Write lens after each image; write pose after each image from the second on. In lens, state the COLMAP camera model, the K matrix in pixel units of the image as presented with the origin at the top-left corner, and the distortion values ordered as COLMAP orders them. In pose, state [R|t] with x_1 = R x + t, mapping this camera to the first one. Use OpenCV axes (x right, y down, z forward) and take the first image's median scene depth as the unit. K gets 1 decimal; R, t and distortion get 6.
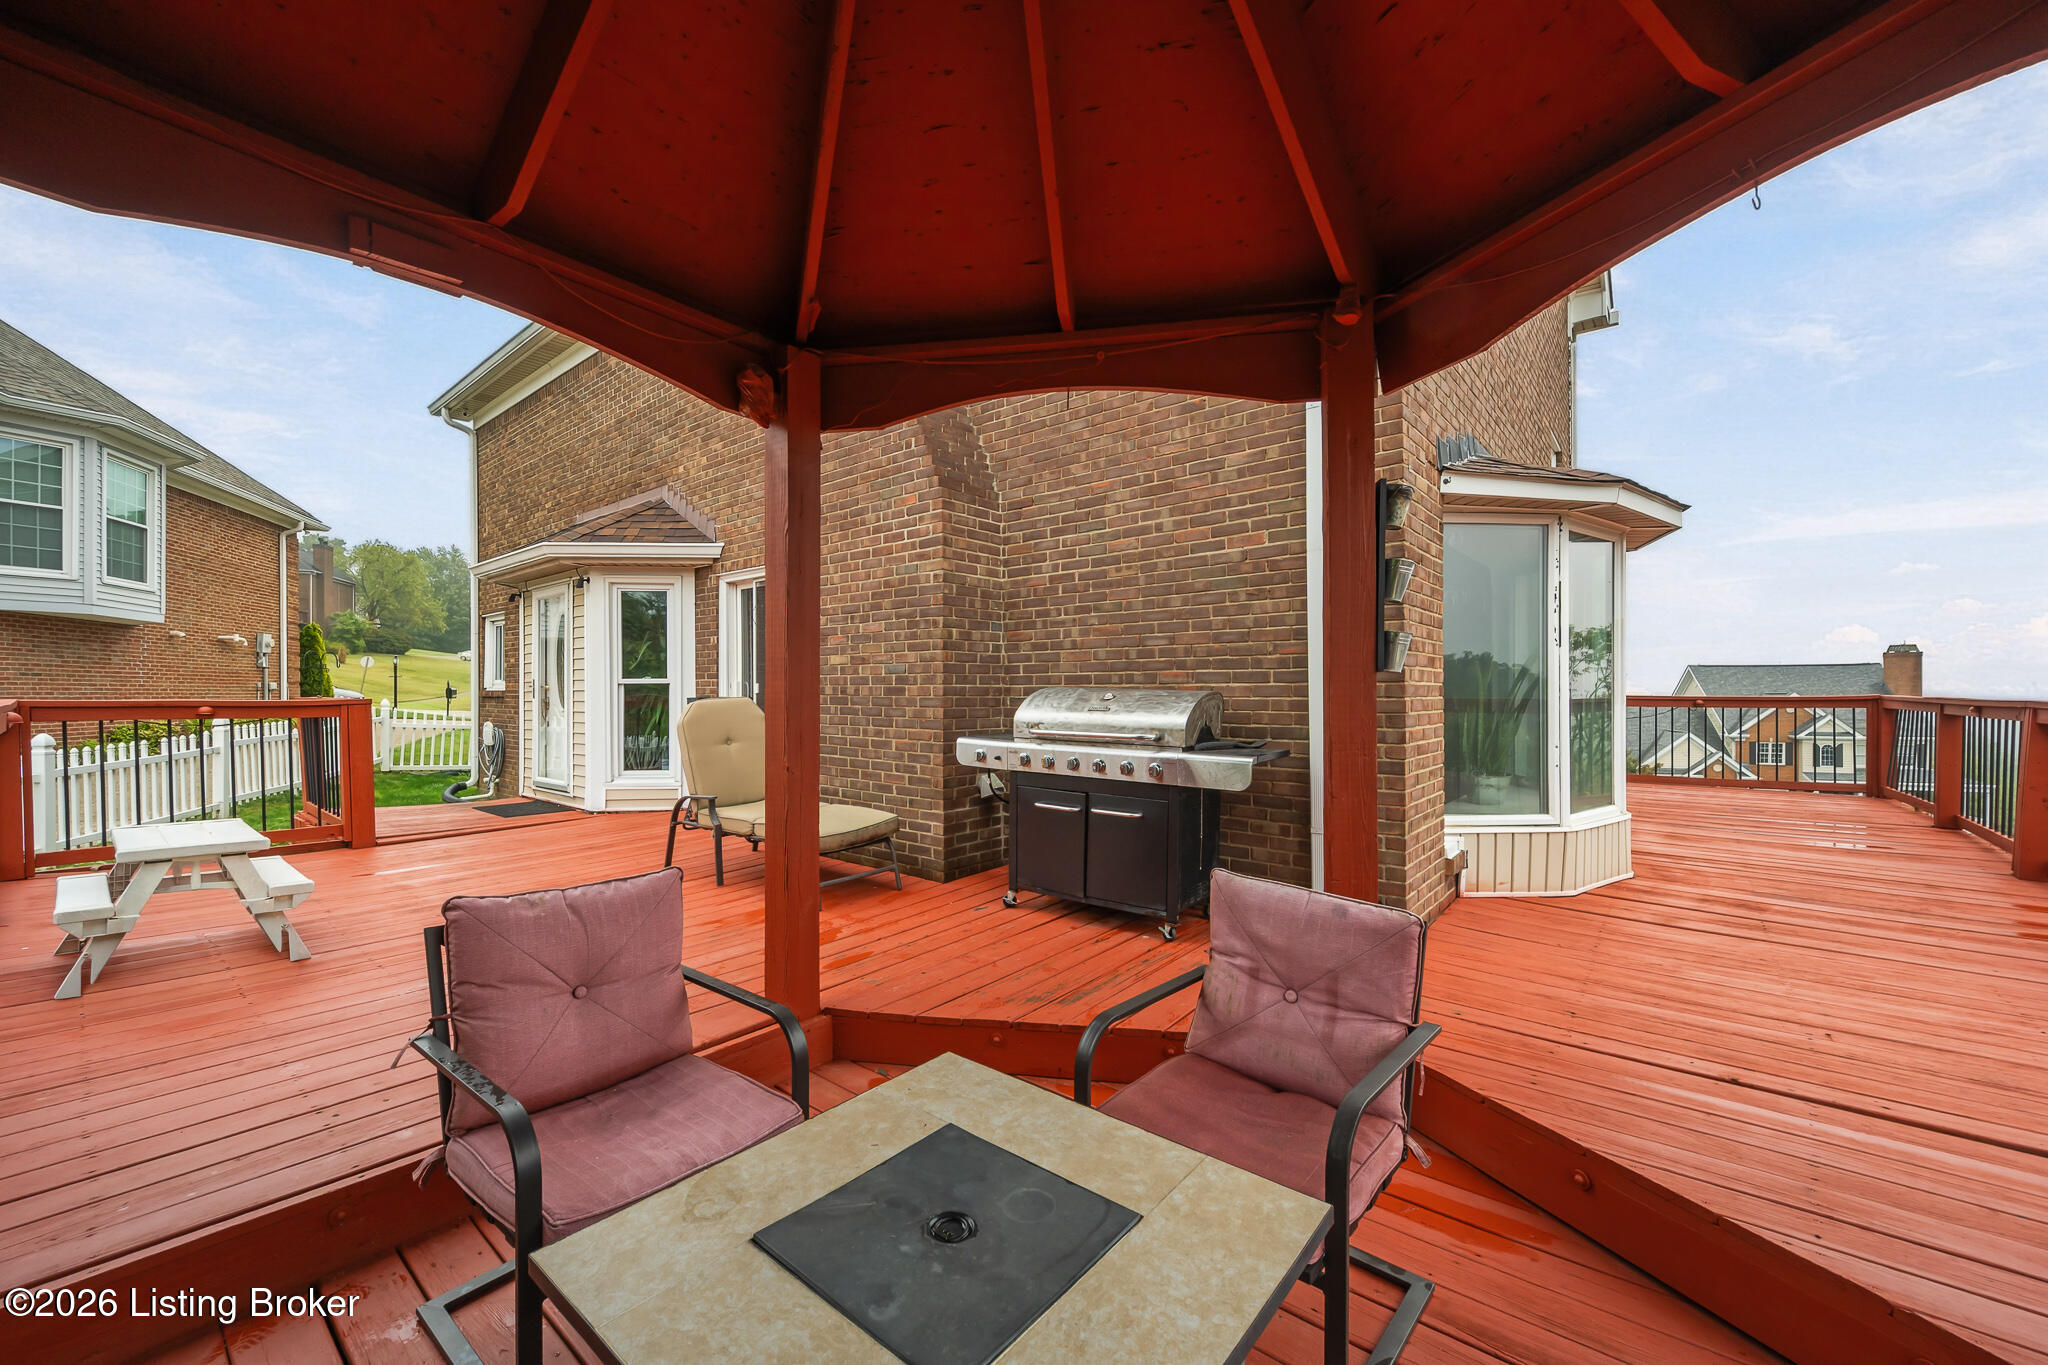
lens RADIAL K [[788.2, 0, 1029.8], [0, 788.2, 688.7], [0, 0, 1]] dist [-0.001320, -0.000142]
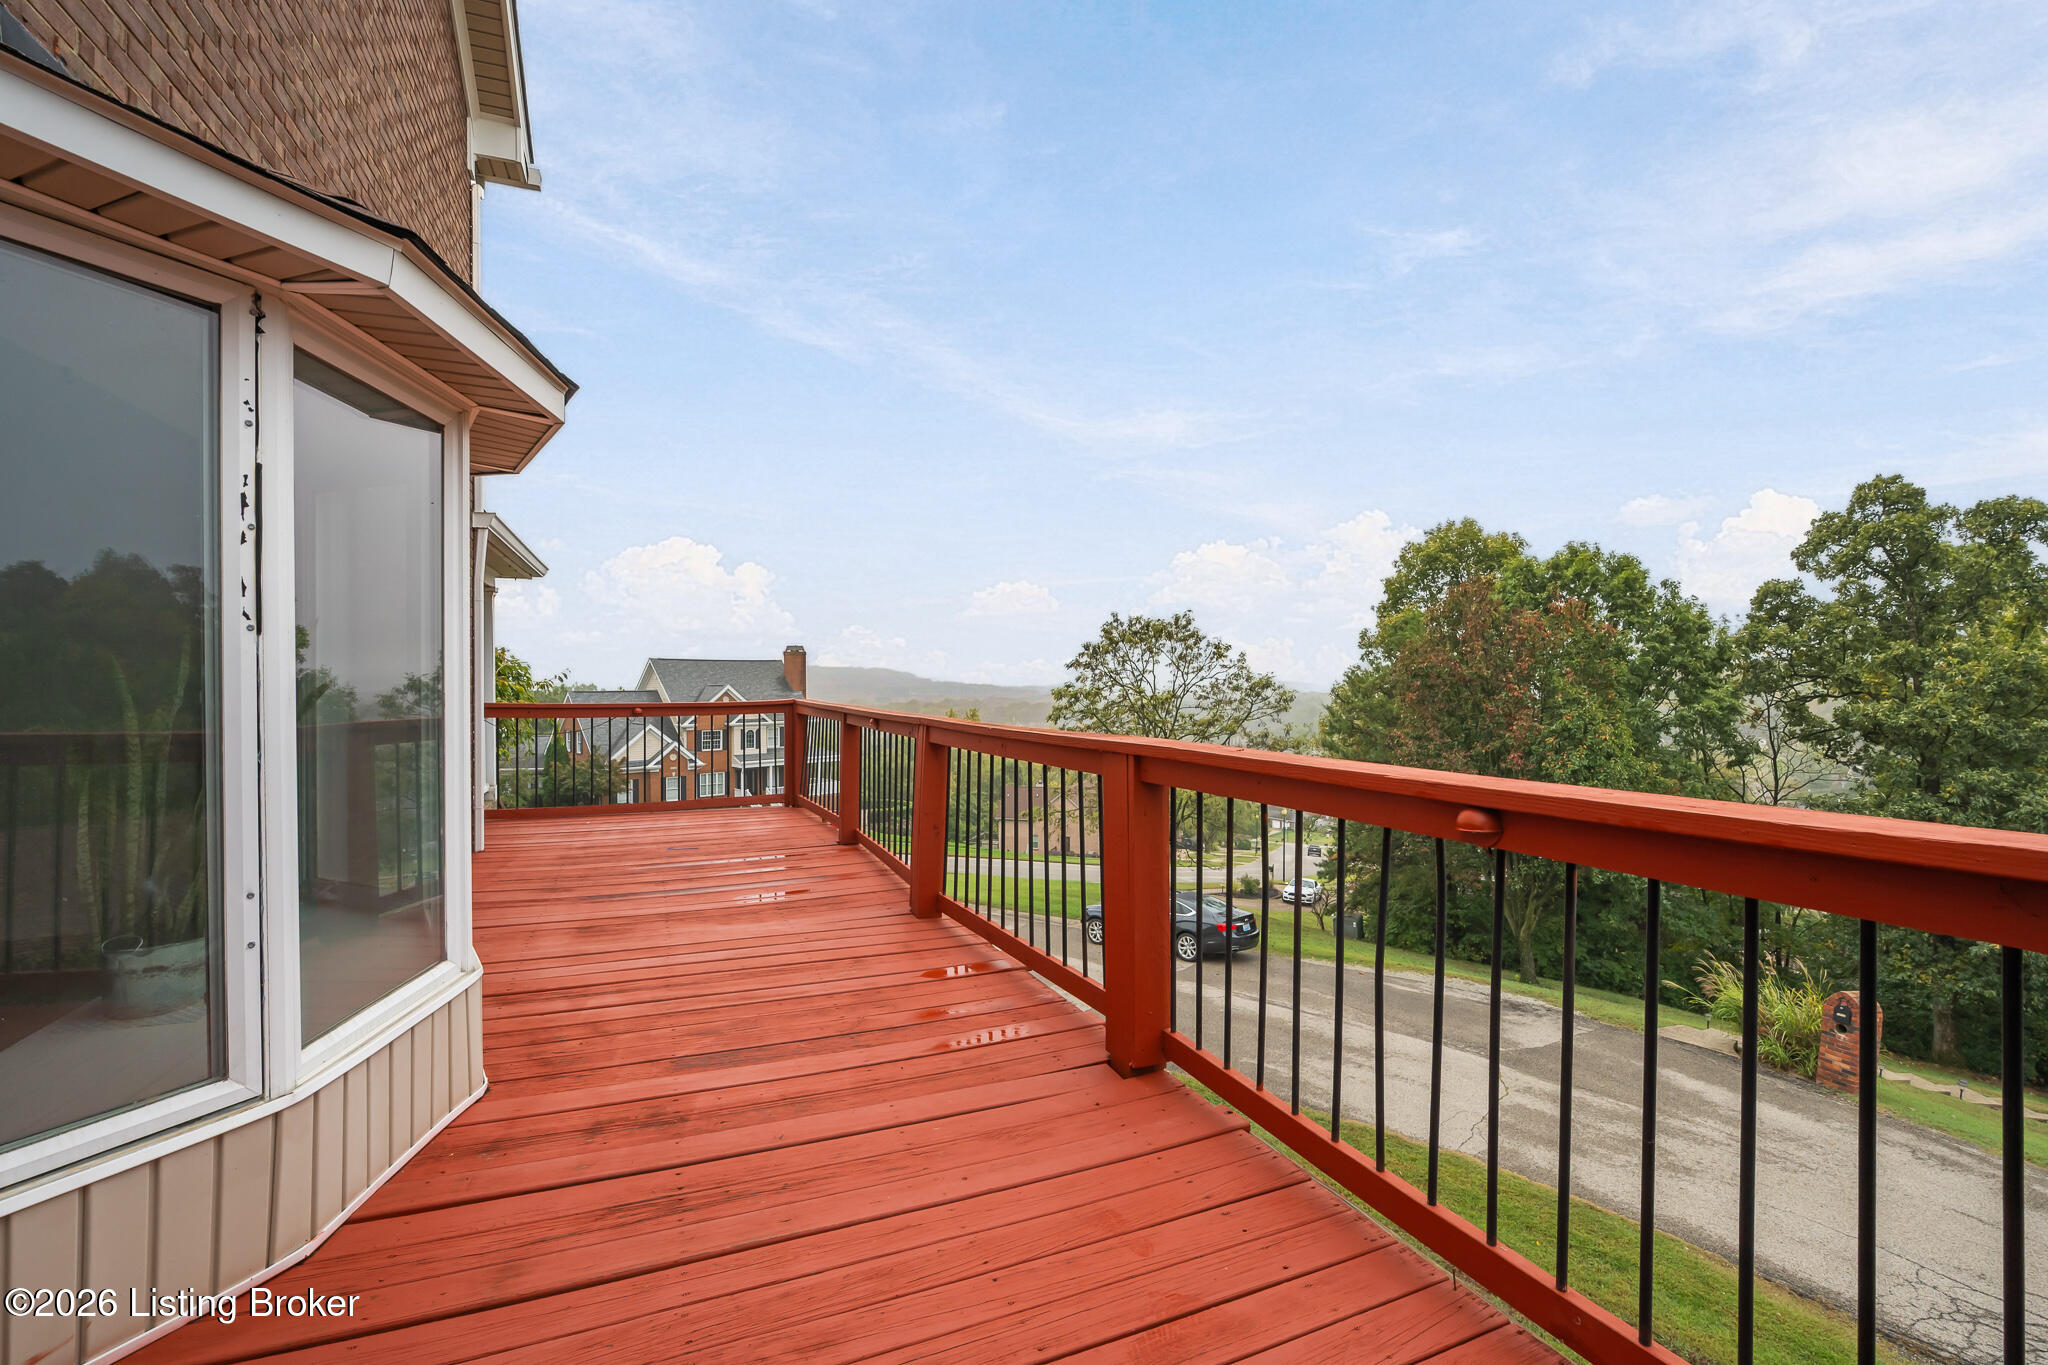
lens RADIAL K [[911.5, 0, 1024.0], [0, 911.5, 682.5], [0, 0, 1]] dist [-0.000973, -0.000042]
pose [[0.467384, -0.002213, 0.884052, 0.249872], [0.001471, 0.999997, 0.001725, -0.016320], [-0.884053, 0.000494, 0.467386, 0.254964]]
